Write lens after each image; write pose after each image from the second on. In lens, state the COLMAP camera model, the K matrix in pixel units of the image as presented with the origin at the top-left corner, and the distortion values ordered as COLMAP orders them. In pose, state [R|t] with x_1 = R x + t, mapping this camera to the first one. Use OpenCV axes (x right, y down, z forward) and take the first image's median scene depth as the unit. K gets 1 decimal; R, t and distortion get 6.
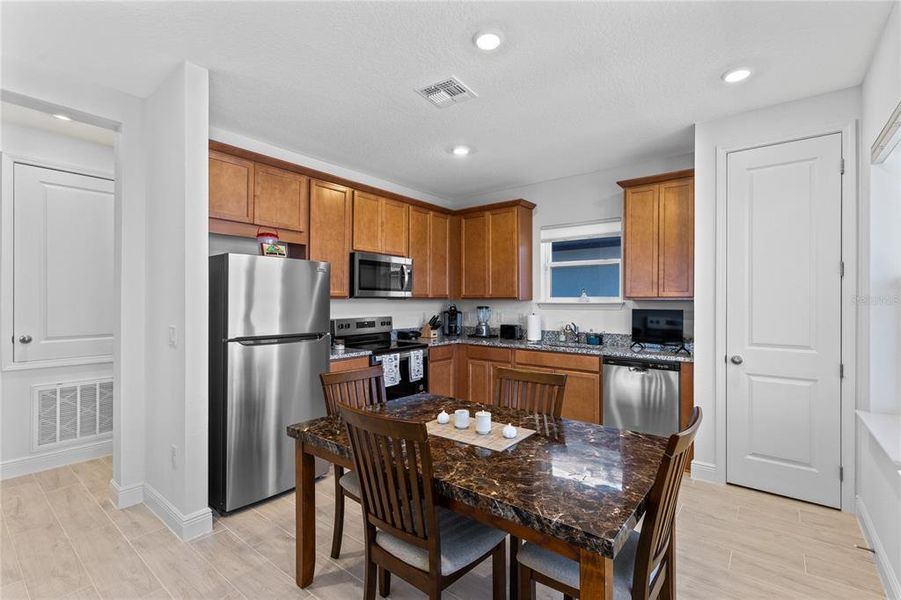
lens RADIAL K [[410.2, 0, 450.7], [0, 410.2, 299.6], [0, 0, 1]] dist [0.011345, -0.000945]
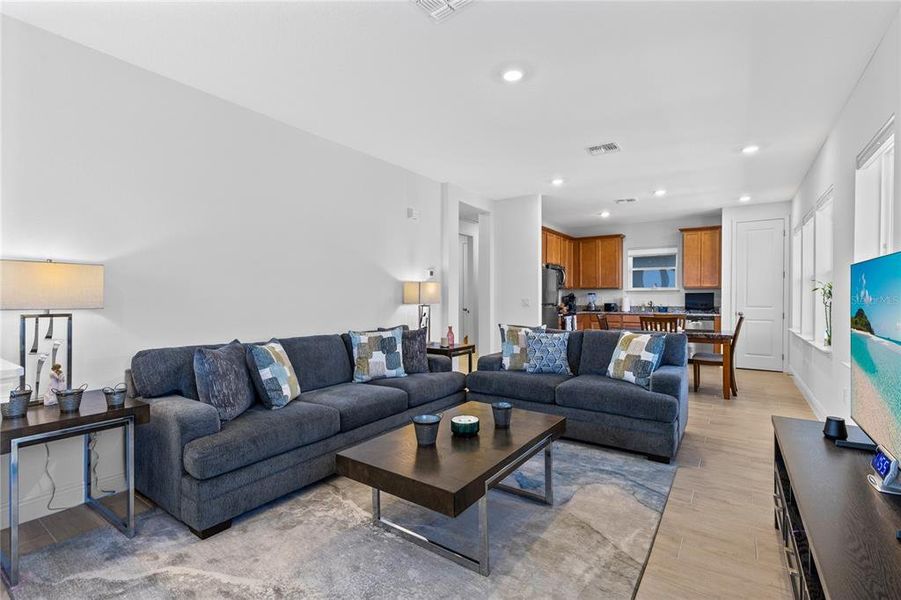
lens RADIAL K [[410.2, 0, 452.6], [0, 410.2, 300.9], [0, 0, 1]] dist [0.011345, -0.000945]
pose [[0.997910, -0.002995, 0.064542, -0.726575], [0.002184, 0.999918, 0.012646, 0.029778], [-0.064575, -0.012479, 0.997835, -0.815976]]
